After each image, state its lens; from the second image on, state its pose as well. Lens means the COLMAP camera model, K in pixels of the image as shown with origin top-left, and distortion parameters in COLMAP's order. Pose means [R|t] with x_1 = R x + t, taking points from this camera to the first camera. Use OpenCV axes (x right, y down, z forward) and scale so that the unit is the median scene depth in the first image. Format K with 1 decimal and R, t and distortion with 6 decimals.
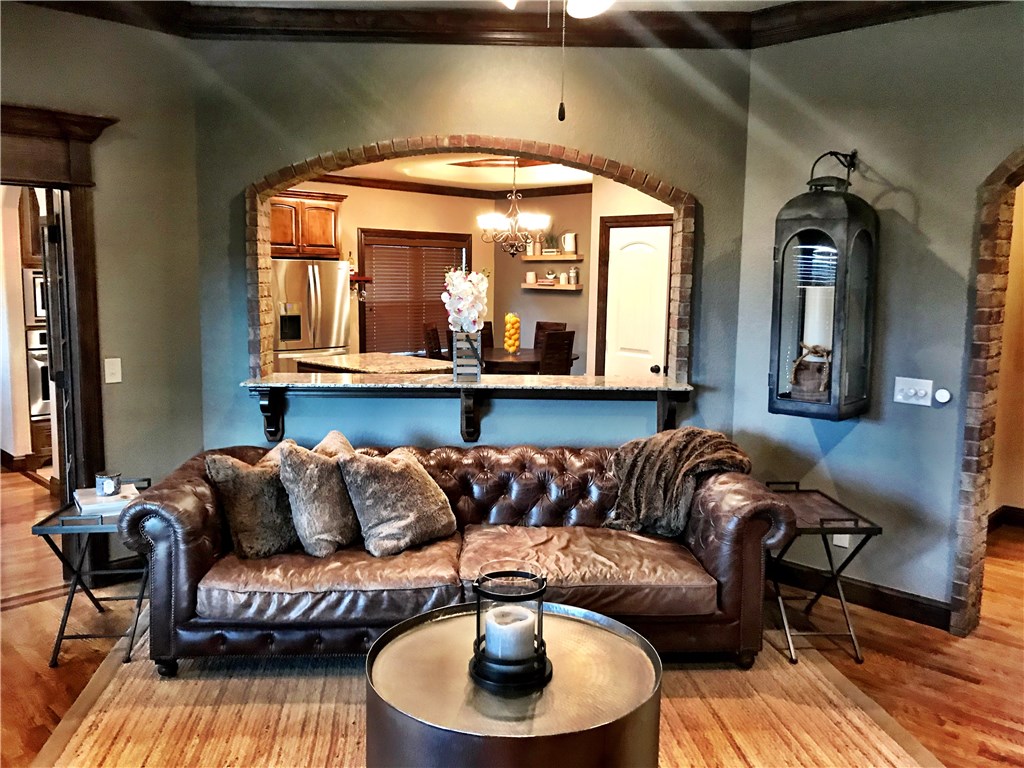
lens RADIAL K [[833.6, 0, 509.8], [0, 833.6, 376.9], [0, 0, 1]] dist [0.048813, -0.073802]
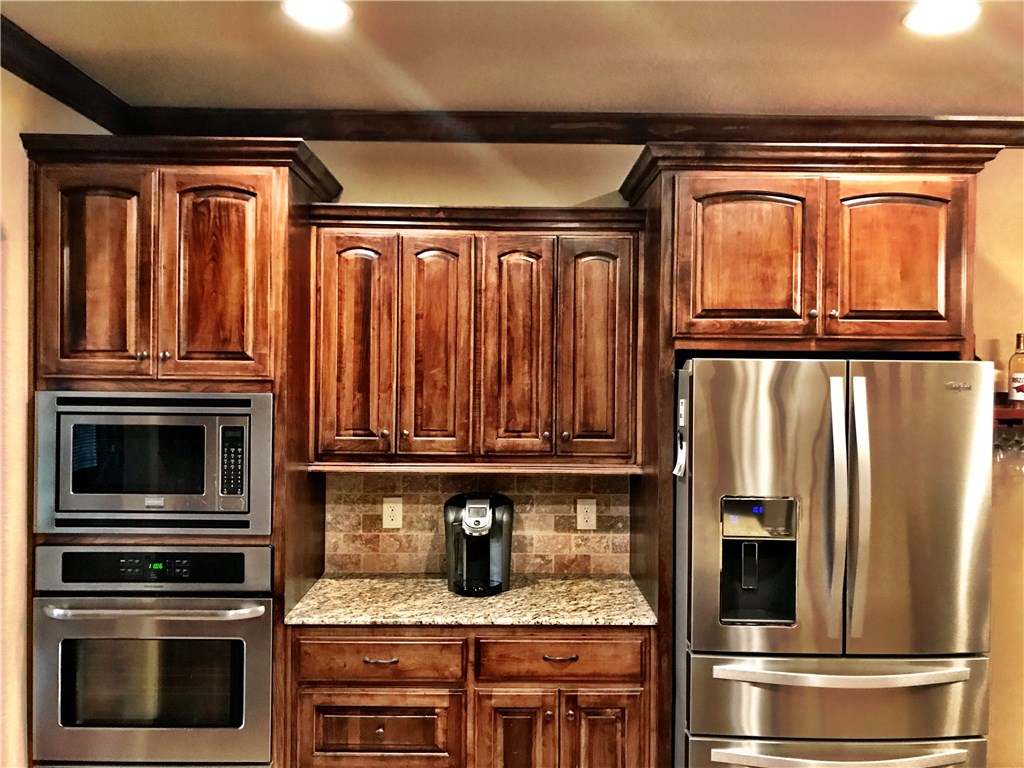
lens RADIAL K [[833.6, 0, 514.7], [0, 833.6, 374.1], [0, 0, 1]] dist [0.048813, -0.073802]
pose [[0.711867, -0.002665, -0.702310, -0.109213], [-0.087004, 0.991955, -0.091952, -0.096313], [0.696905, 0.126561, 0.705908, 0.704824]]
